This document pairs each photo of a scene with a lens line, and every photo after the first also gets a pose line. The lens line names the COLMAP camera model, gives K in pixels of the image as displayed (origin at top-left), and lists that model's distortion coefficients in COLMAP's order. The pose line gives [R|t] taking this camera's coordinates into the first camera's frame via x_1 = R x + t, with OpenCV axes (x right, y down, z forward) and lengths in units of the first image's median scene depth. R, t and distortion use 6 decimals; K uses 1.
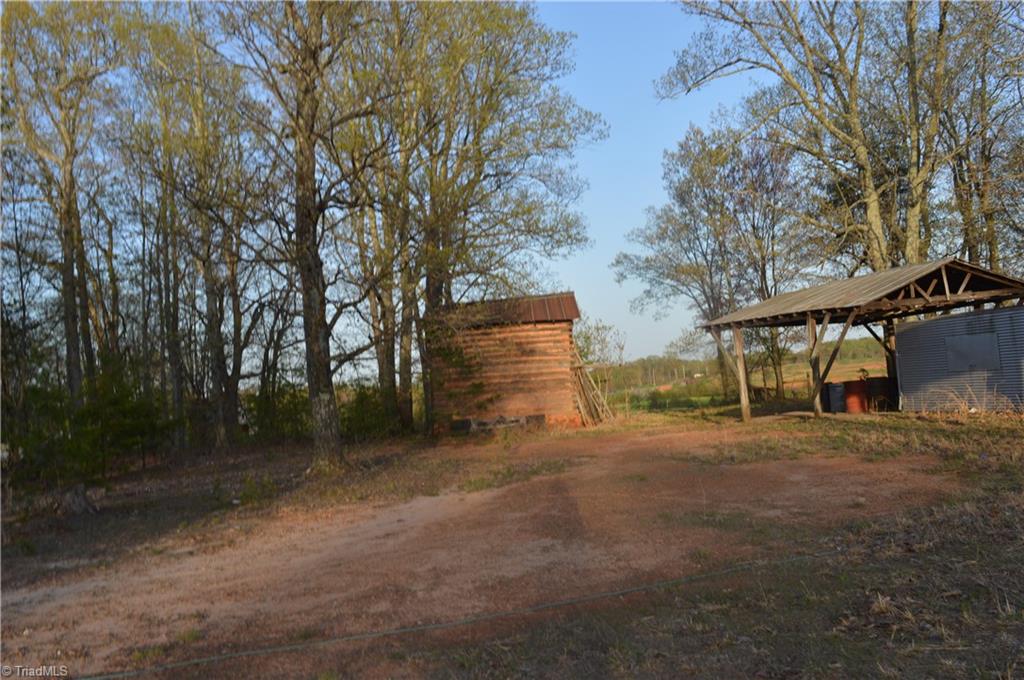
lens RADIAL K [[829.3, 0, 512.0], [0, 829.3, 340.0], [0, 0, 1]] dist [-0.085506, 0.005532]
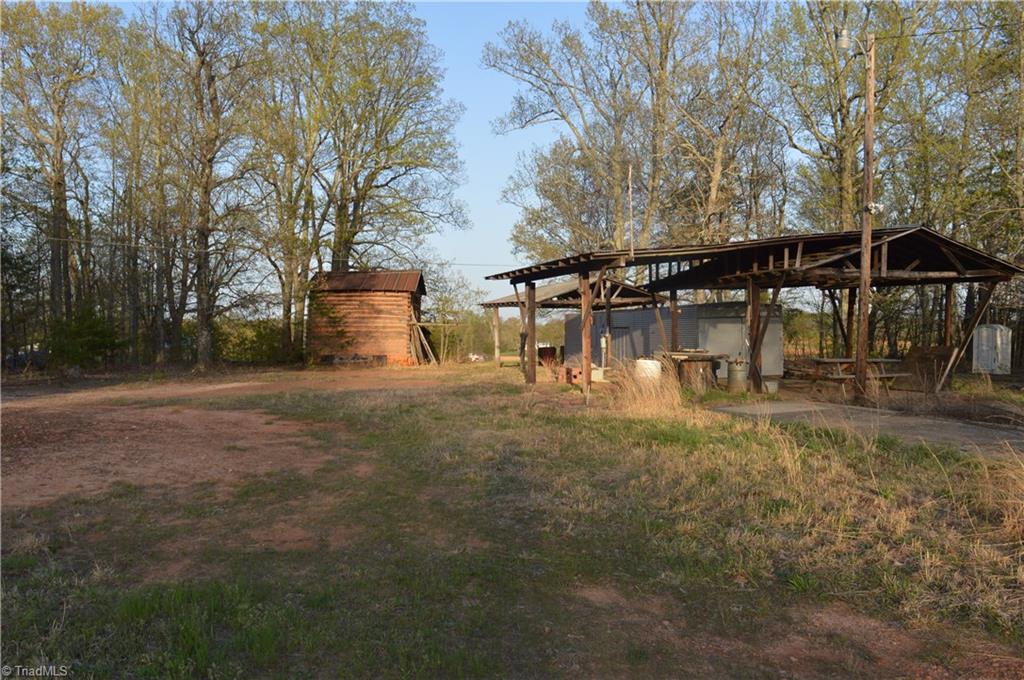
lens RADIAL K [[829.3, 0, 512.0], [0, 829.3, 340.0], [0, 0, 1]] dist [-0.085506, 0.005532]
pose [[0.996484, 0.072842, 0.041404, 0.193201], [-0.075260, 0.995345, 0.060195, -0.039220], [-0.036827, -0.063099, 0.997328, -0.439164]]
